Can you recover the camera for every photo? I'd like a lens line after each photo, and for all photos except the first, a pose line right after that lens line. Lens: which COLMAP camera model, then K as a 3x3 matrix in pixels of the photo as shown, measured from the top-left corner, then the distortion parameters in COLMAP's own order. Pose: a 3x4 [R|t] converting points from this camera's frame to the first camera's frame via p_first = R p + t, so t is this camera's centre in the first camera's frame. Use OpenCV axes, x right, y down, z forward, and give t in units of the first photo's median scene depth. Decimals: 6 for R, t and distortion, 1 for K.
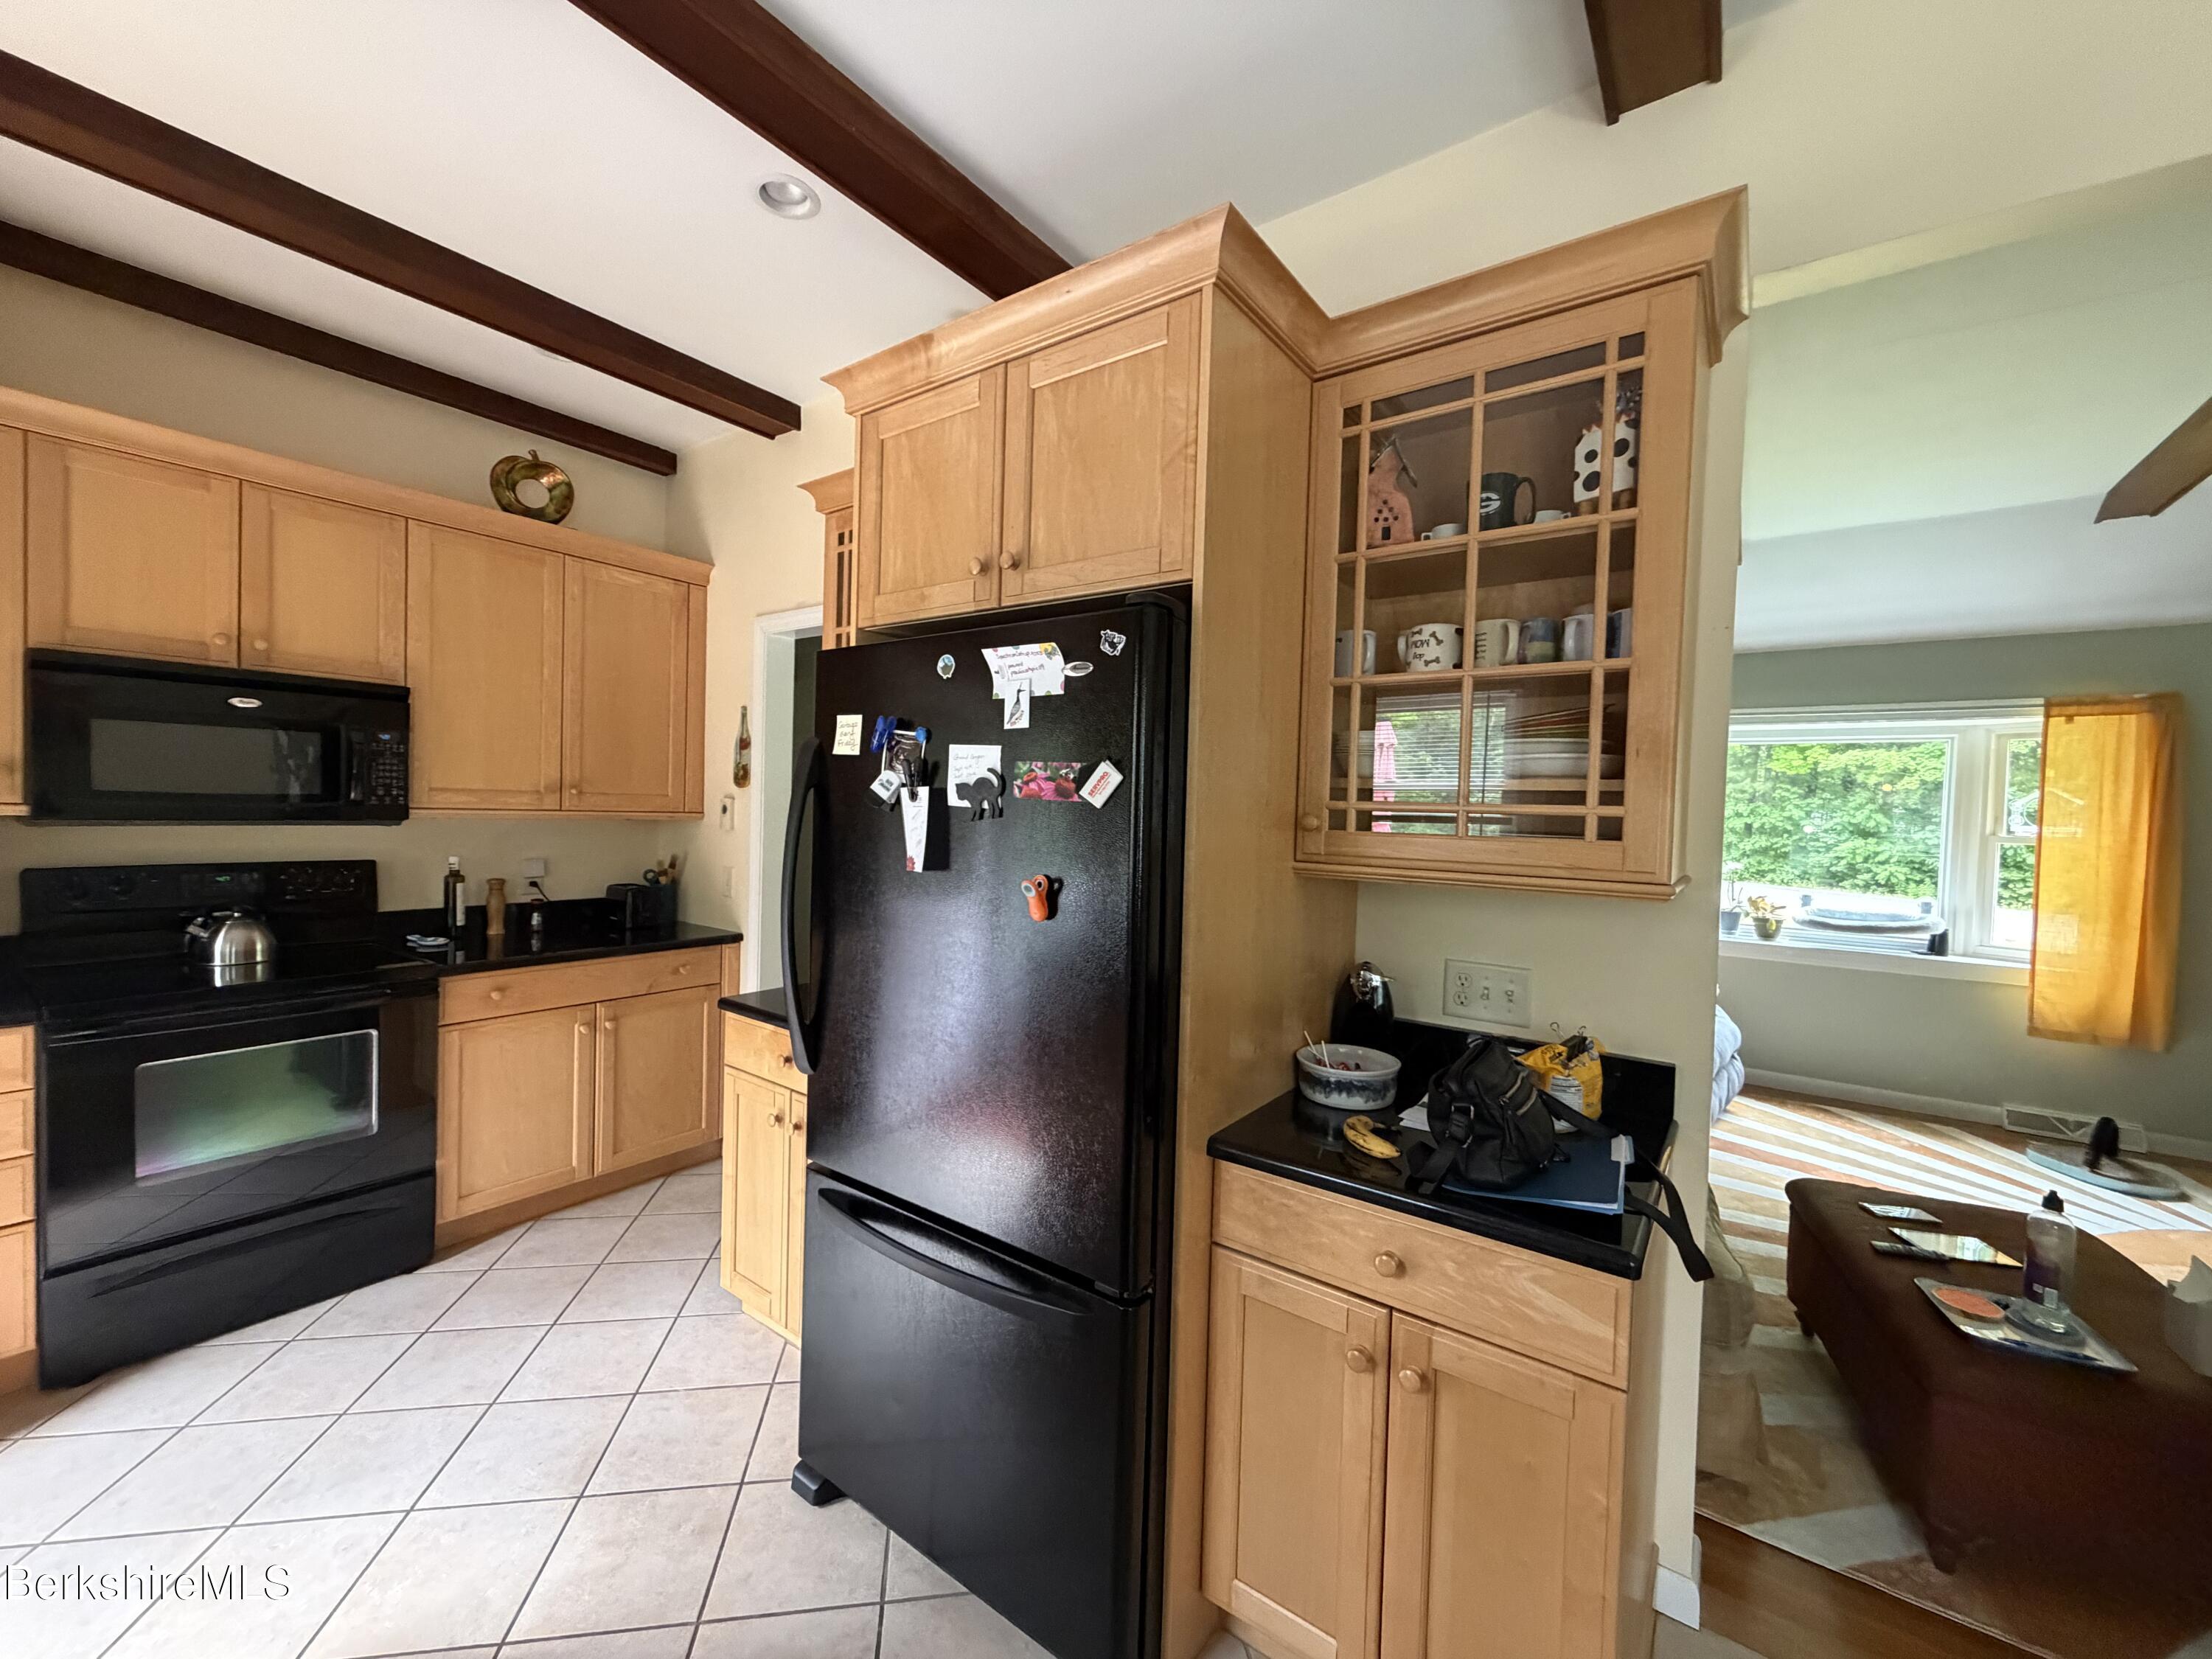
lens RADIAL K [[890.3, 0, 1108.0], [0, 890.3, 836.1], [0, 0, 1]] dist [0.000949, 0.000973]
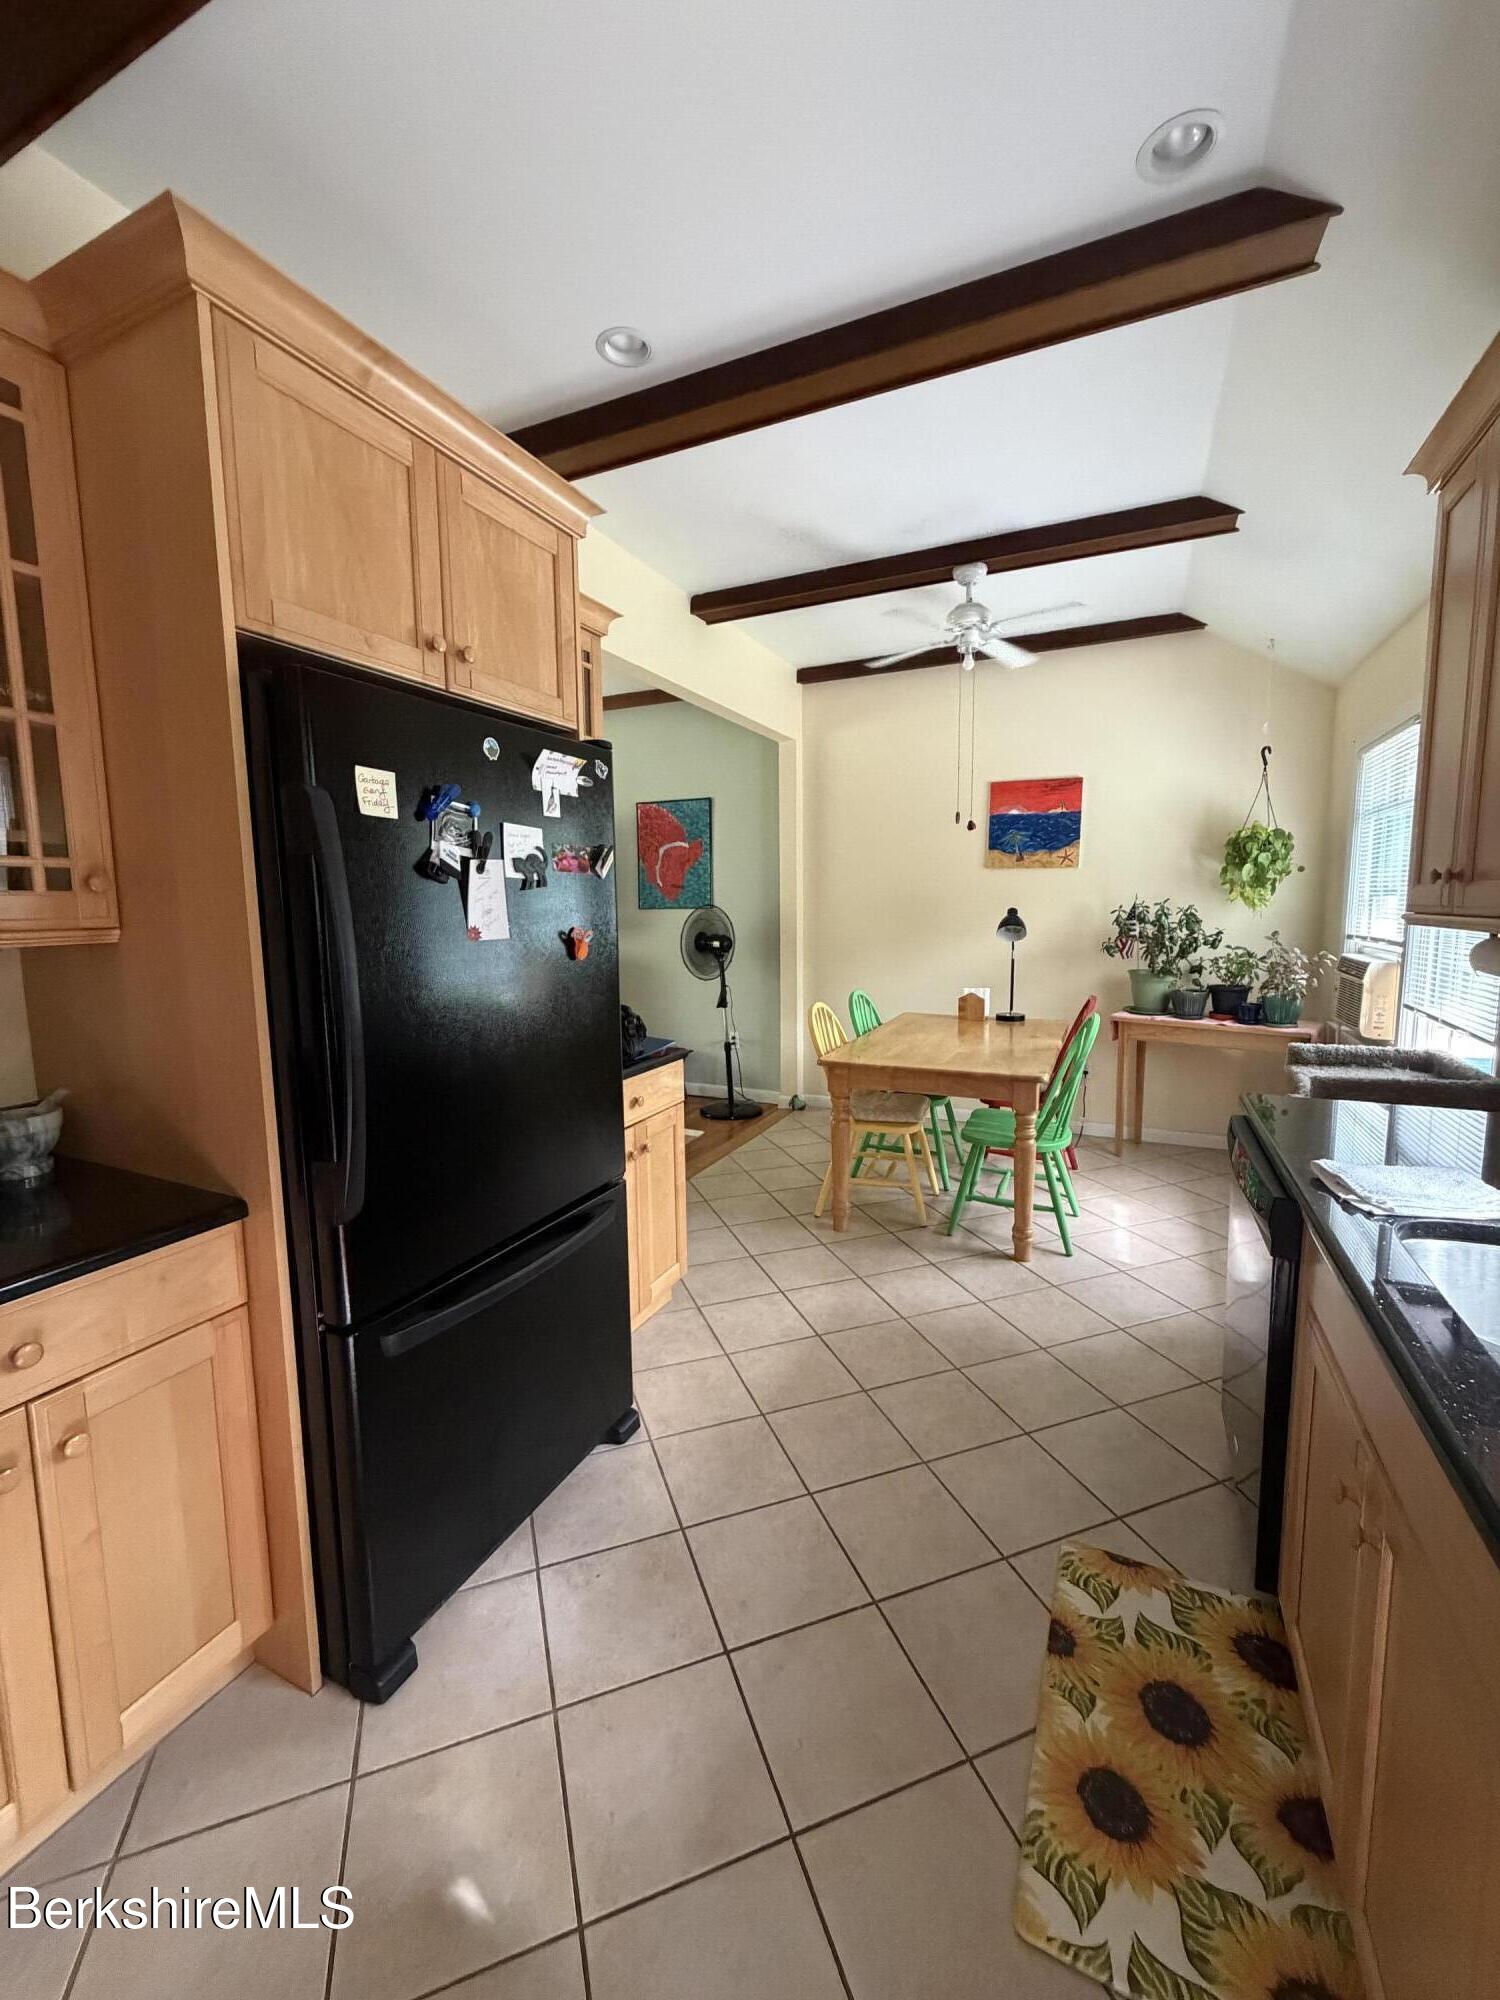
lens RADIAL K [[805.0, 0, 749.8], [0, 805.0, 992.9], [0, 0, 1]] dist [0.000949, 0.000973]
pose [[-0.195959, -0.137476, 0.970928, -1.315934], [0.039263, 0.988230, 0.147850, -0.029119], [-0.979826, 0.067094, -0.188255, 0.943768]]
